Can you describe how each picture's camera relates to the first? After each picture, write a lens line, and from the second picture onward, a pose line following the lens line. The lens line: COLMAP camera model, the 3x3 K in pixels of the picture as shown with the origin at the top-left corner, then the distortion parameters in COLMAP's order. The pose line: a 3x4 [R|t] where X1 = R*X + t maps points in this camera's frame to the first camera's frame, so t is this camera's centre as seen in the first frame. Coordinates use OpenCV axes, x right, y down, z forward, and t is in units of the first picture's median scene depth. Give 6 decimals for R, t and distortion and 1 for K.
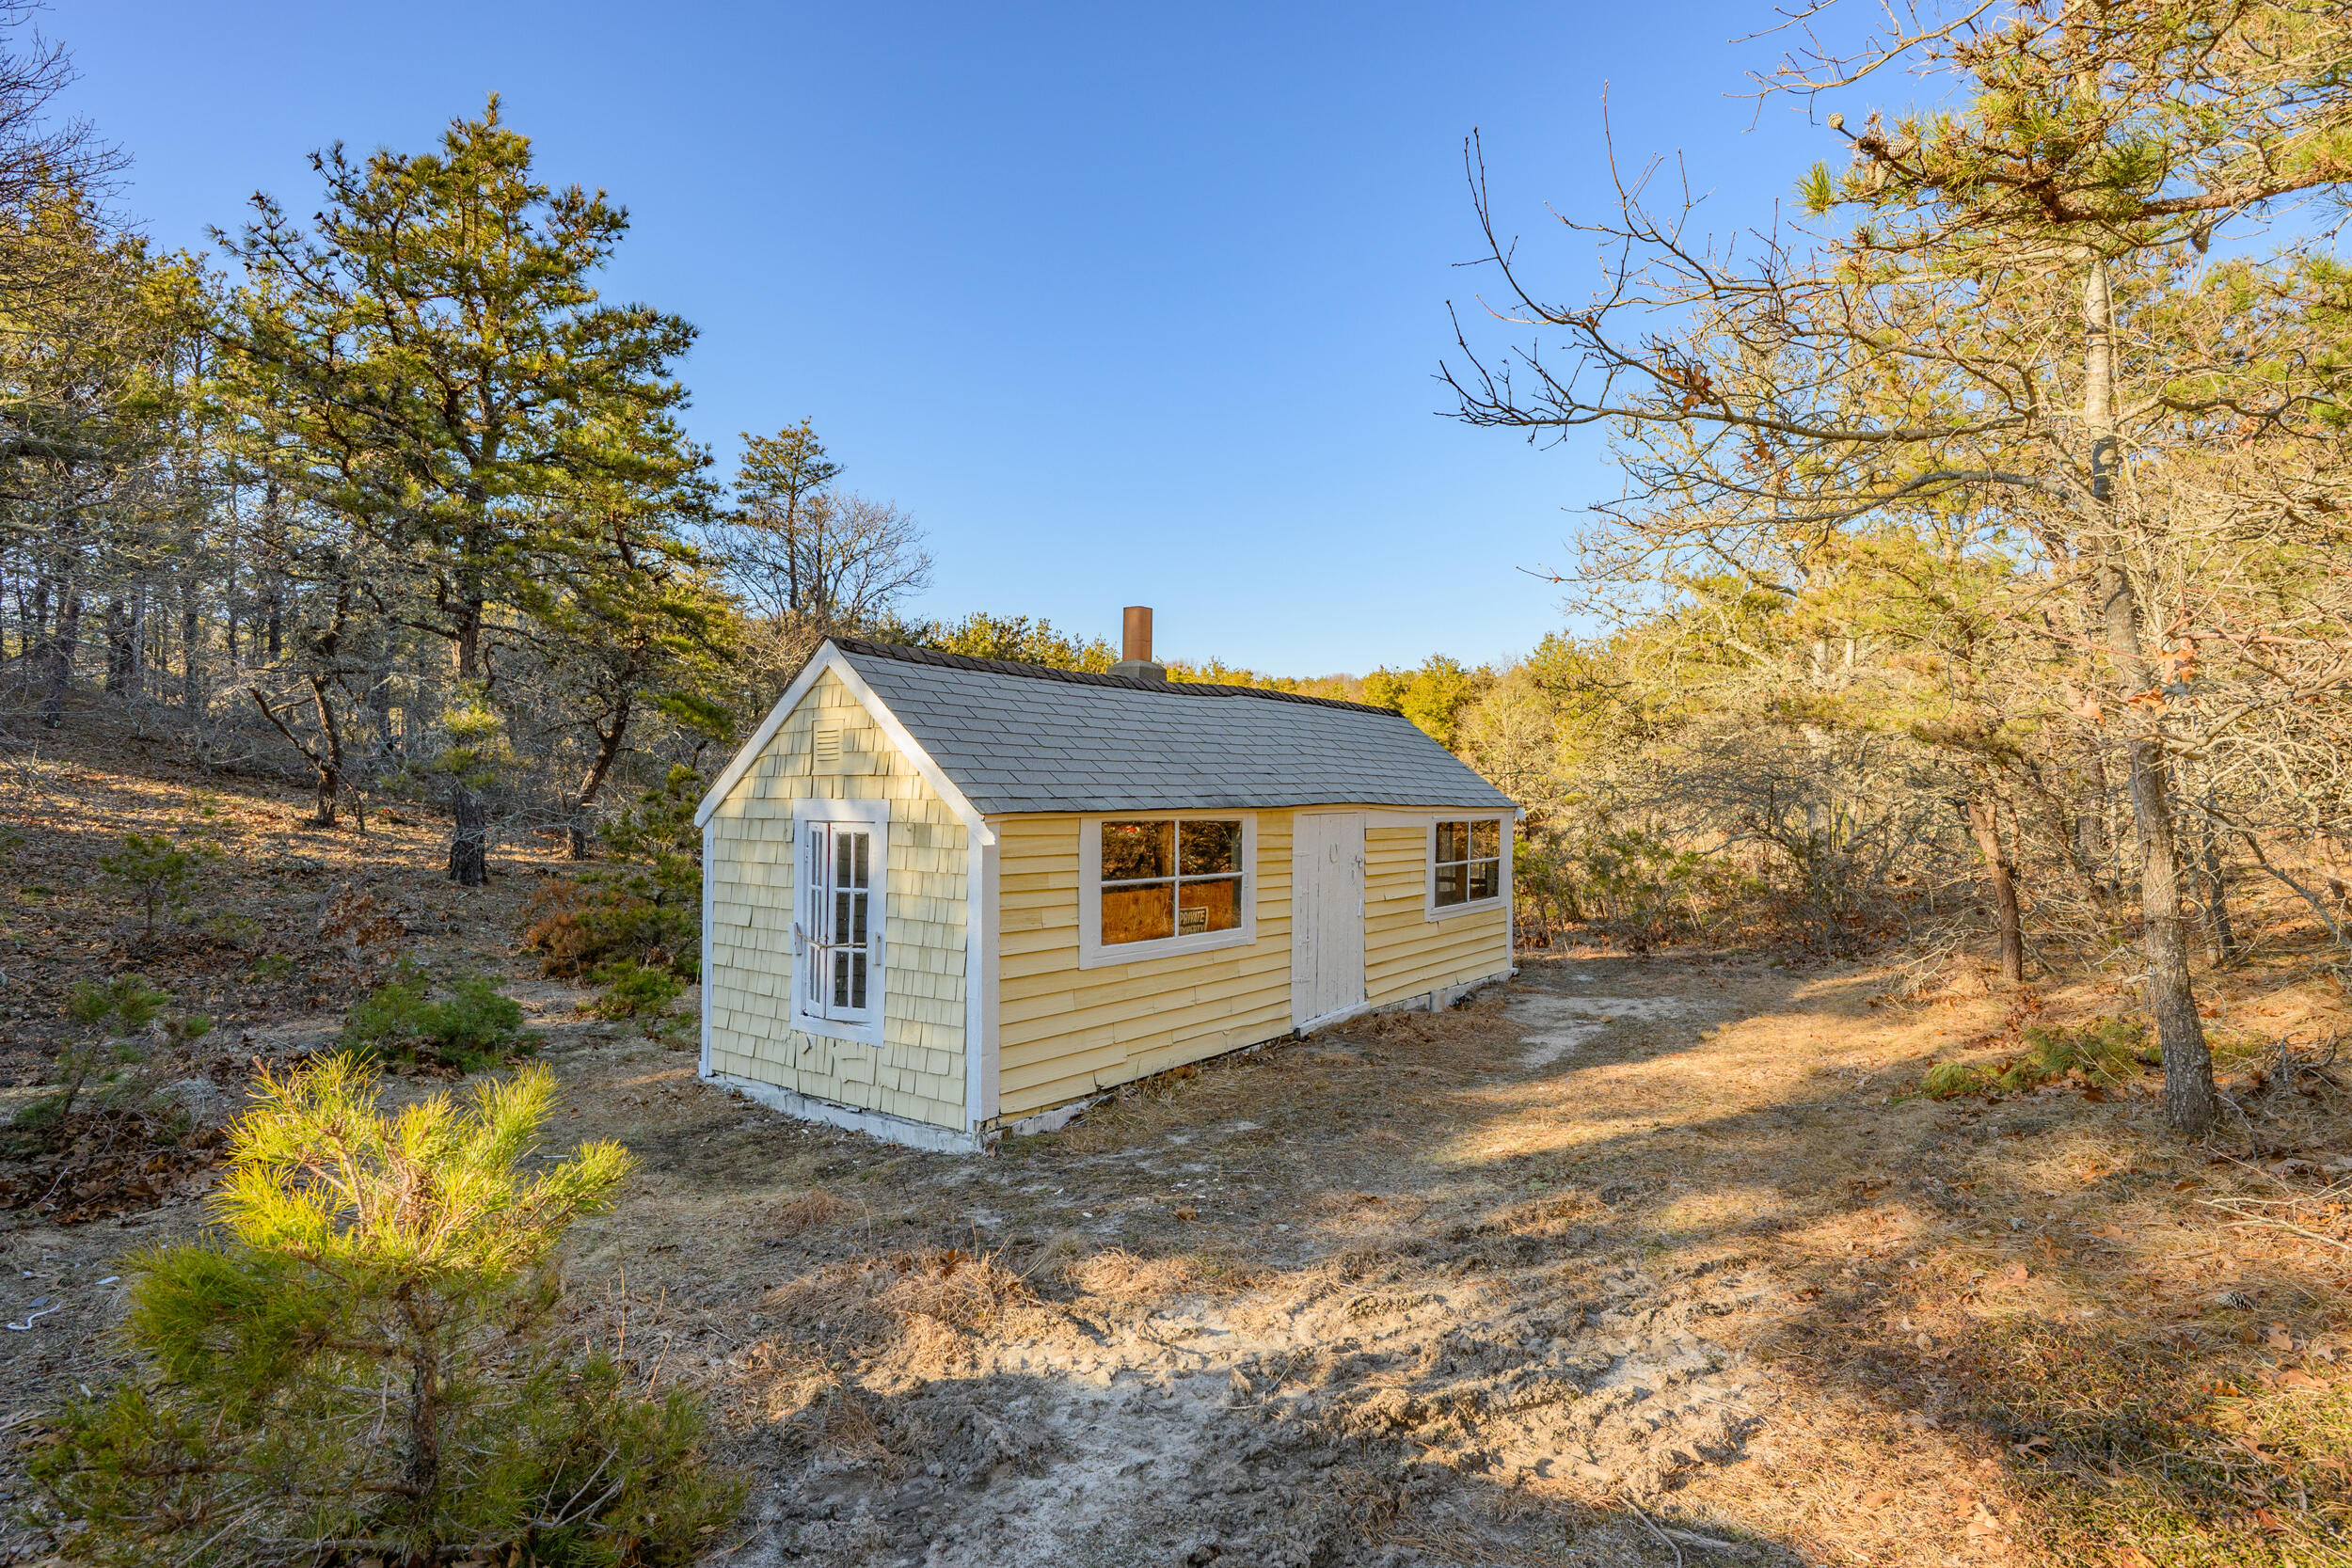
lens RADIAL K [[1034.4, 0, 1176.0], [0, 1034.4, 784.0], [0, 0, 1]] dist [0.000361, 0.000656]
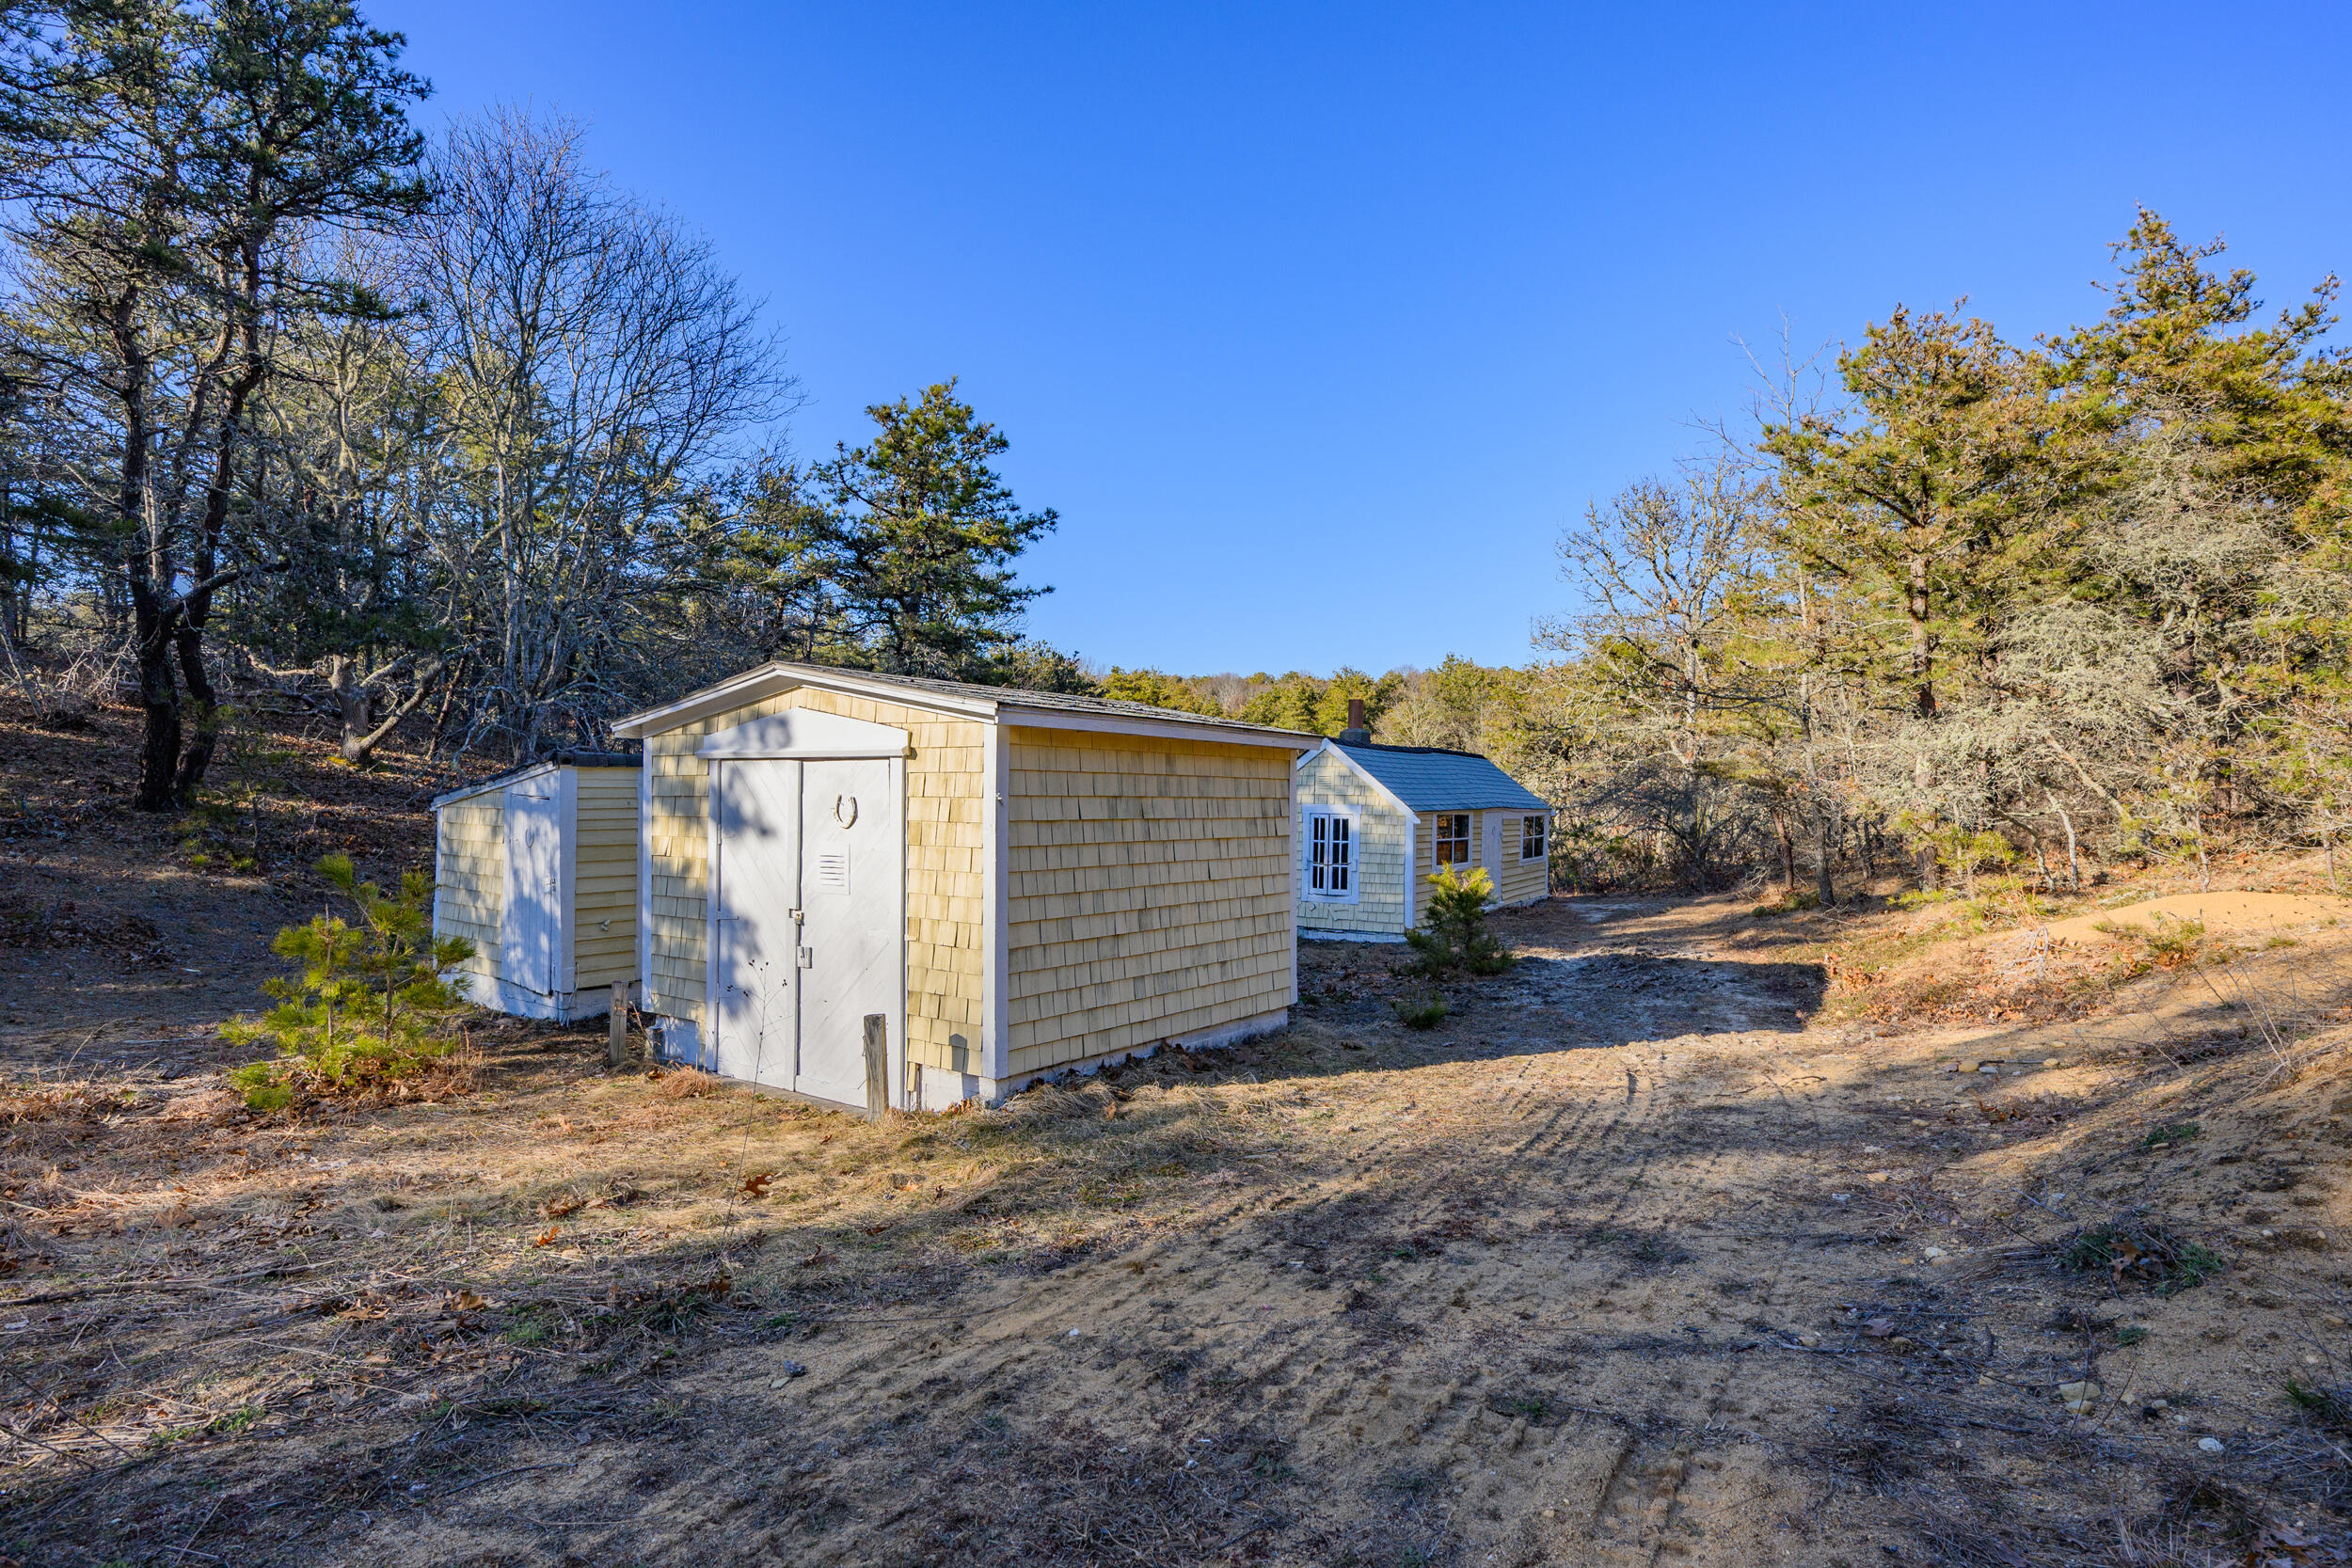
lens RADIAL K [[1034.4, 0, 1176.0], [0, 1034.4, 784.0], [0, 0, 1]] dist [0.000361, 0.000656]
pose [[0.993804, 0.008870, 0.110793, -0.496521], [-0.009301, 0.999951, 0.003377, -0.020137], [-0.110757, -0.004386, 0.993838, -0.714293]]
